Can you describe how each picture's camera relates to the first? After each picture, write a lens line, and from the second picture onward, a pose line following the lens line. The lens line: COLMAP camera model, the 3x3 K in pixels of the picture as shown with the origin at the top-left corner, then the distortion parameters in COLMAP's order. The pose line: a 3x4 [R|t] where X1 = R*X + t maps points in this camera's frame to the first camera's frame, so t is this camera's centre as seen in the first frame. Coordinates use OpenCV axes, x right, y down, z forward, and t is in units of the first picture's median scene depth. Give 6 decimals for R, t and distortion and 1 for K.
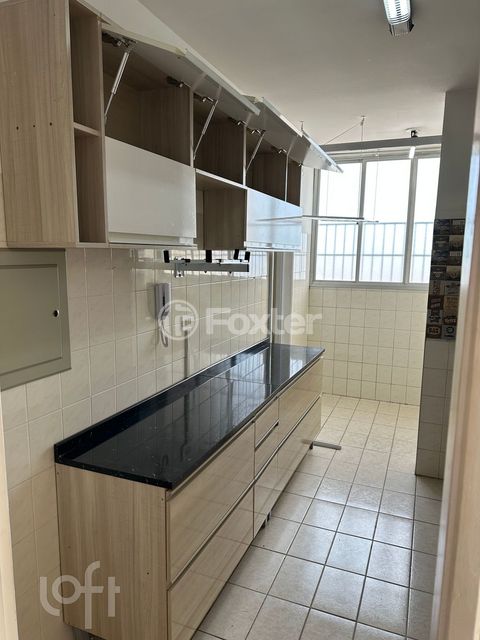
lens RADIAL K [[446.0, 0, 239.6], [0, 446.0, 324.1], [0, 0, 1]] dist [-0.011752, -0.004578]
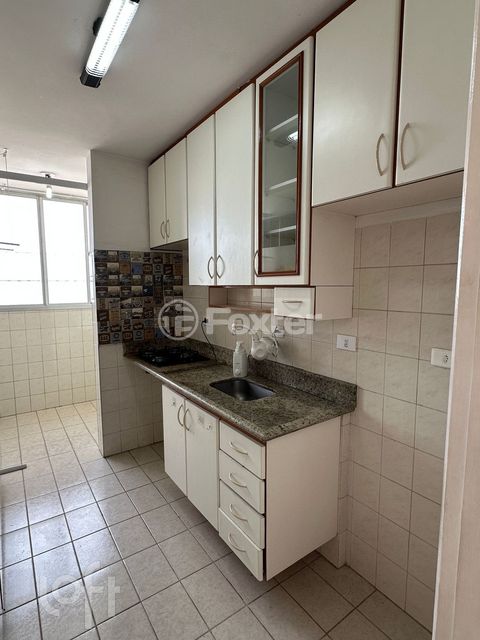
lens RADIAL K [[336.0, 0, 240.4], [0, 336.0, 319.5], [0, 0, 1]] dist [-0.010515, -0.001420]
pose [[0.529827, -0.106828, 0.841351, -0.150452], [0.143023, 0.989082, 0.035519, -0.016324], [-0.835959, 0.101513, 0.539321, 0.165707]]
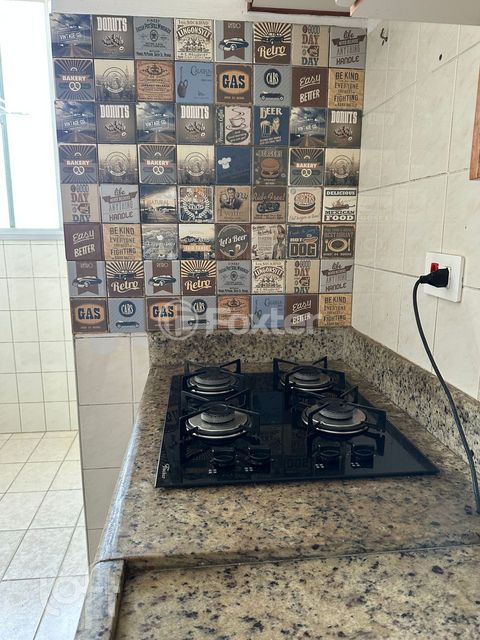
lens RADIAL K [[446.0, 0, 240.2], [0, 446.0, 319.8], [0, 0, 1]] dist [-0.011752, -0.004578]
pose [[0.878642, -0.101267, 0.466618, 0.369885], [0.080854, 0.994693, 0.063625, 0.005455], [-0.470585, -0.018175, 0.882167, 0.584106]]
